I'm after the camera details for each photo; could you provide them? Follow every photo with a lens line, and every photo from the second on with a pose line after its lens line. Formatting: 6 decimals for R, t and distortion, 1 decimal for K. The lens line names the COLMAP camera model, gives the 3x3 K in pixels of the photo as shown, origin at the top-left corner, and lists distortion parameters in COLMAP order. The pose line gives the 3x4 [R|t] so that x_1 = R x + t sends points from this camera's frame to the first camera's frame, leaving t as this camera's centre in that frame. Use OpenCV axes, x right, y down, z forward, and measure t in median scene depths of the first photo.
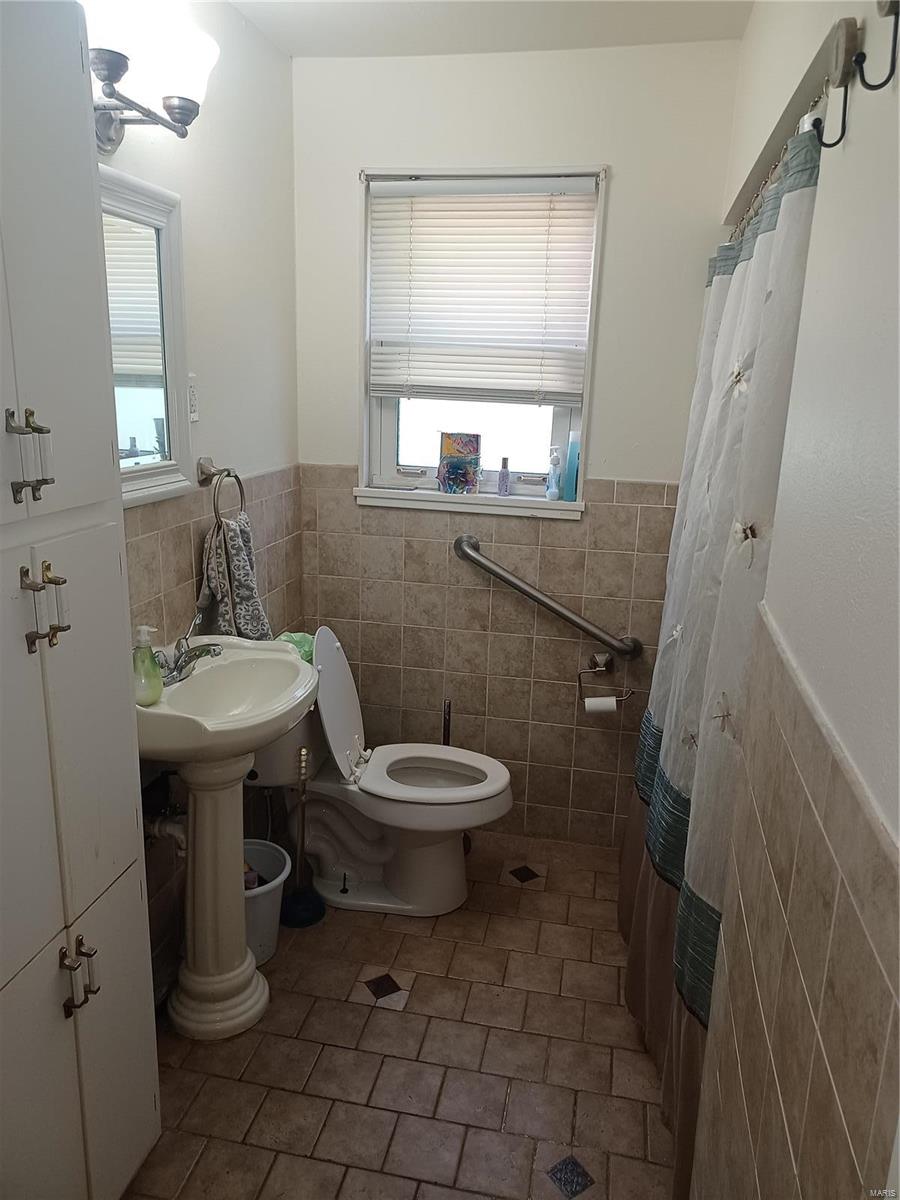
lens RADIAL K [[861.6, 0, 450.0], [0, 861.6, 600.0], [0, 0, 1]] dist [0.002638, 0.013260]
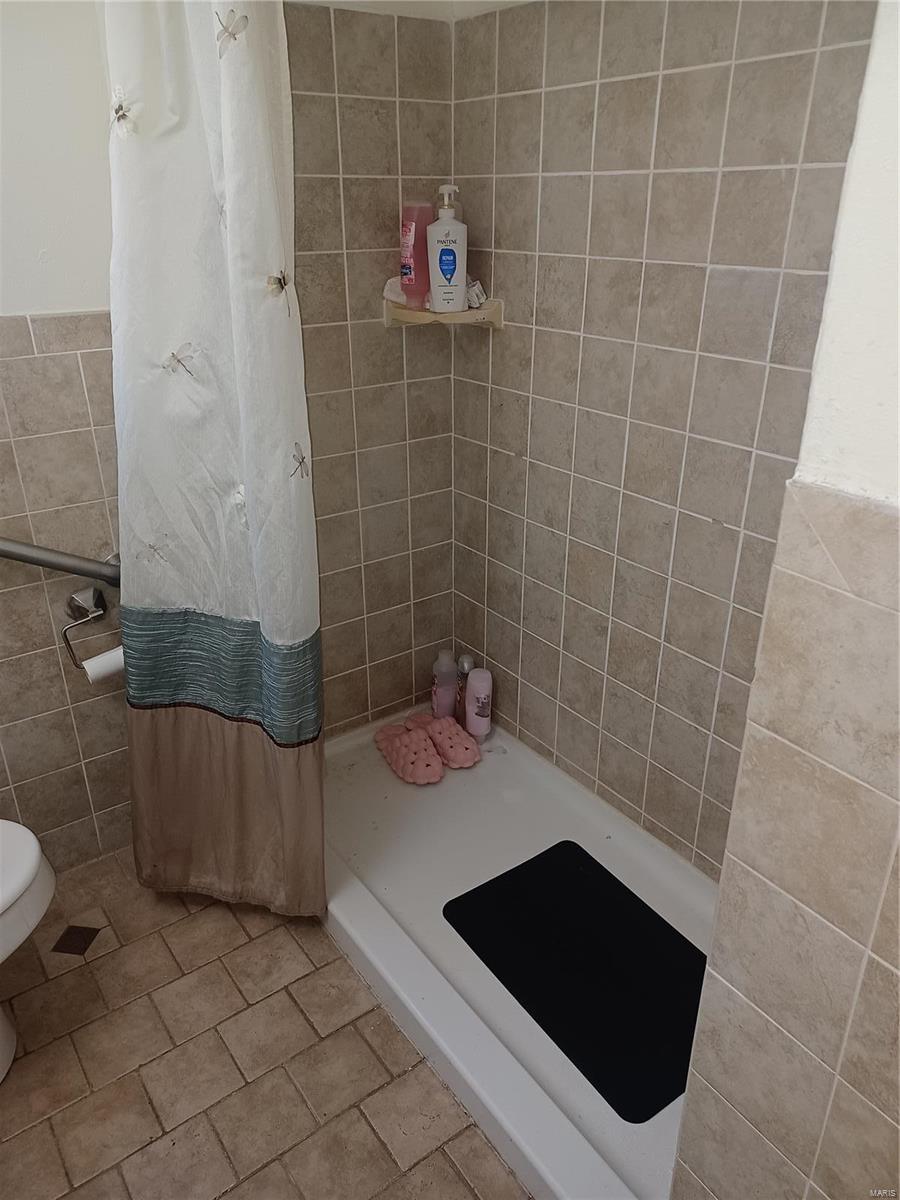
lens RADIAL K [[861.6, 0, 450.0], [0, 861.6, 600.0], [0, 0, 1]] dist [0.002638, 0.013260]
pose [[0.663192, -0.340164, 0.666682, -0.080673], [0.203907, 0.939174, 0.276359, -0.056845], [-0.720137, -0.047338, 0.692215, 0.349622]]
